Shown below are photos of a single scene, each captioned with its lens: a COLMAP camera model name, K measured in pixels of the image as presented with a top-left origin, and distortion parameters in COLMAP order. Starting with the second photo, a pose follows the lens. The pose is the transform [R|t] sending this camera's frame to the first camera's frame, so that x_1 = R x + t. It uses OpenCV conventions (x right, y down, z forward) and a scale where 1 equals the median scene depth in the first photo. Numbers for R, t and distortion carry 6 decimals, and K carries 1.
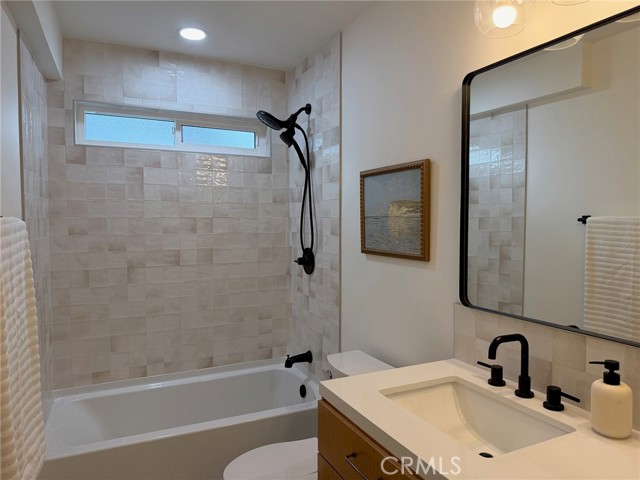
lens RADIAL K [[442.6, 0, 320.0], [0, 442.6, 240.0], [0, 0, 1]] dist [0.008114, -0.001475]
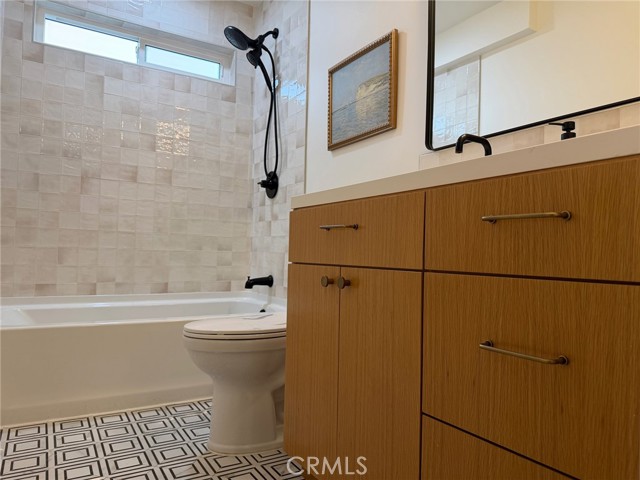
lens RADIAL K [[453.0, 0, 320.0], [0, 453.0, 240.0], [0, 0, 1]] dist [-0.008273, 0.000387]
pose [[0.994098, 0.024162, 0.105764, -0.023907], [-0.016416, 0.997160, -0.073507, 0.255323], [-0.107239, 0.071337, 0.991671, -0.006223]]
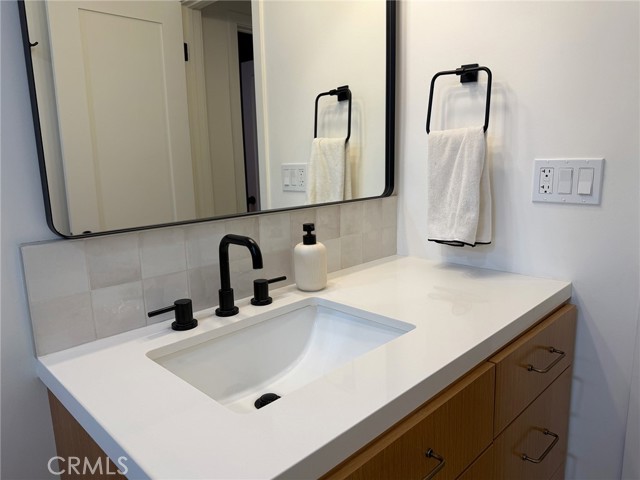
lens RADIAL K [[453.0, 0, 320.0], [0, 453.0, 240.0], [0, 0, 1]] dist [-0.008273, 0.000387]
pose [[-0.336403, -0.162209, 0.927643, -0.157780], [0.061618, 0.979151, 0.193561, 0.036944], [-0.939700, 0.122274, -0.319395, 0.528089]]
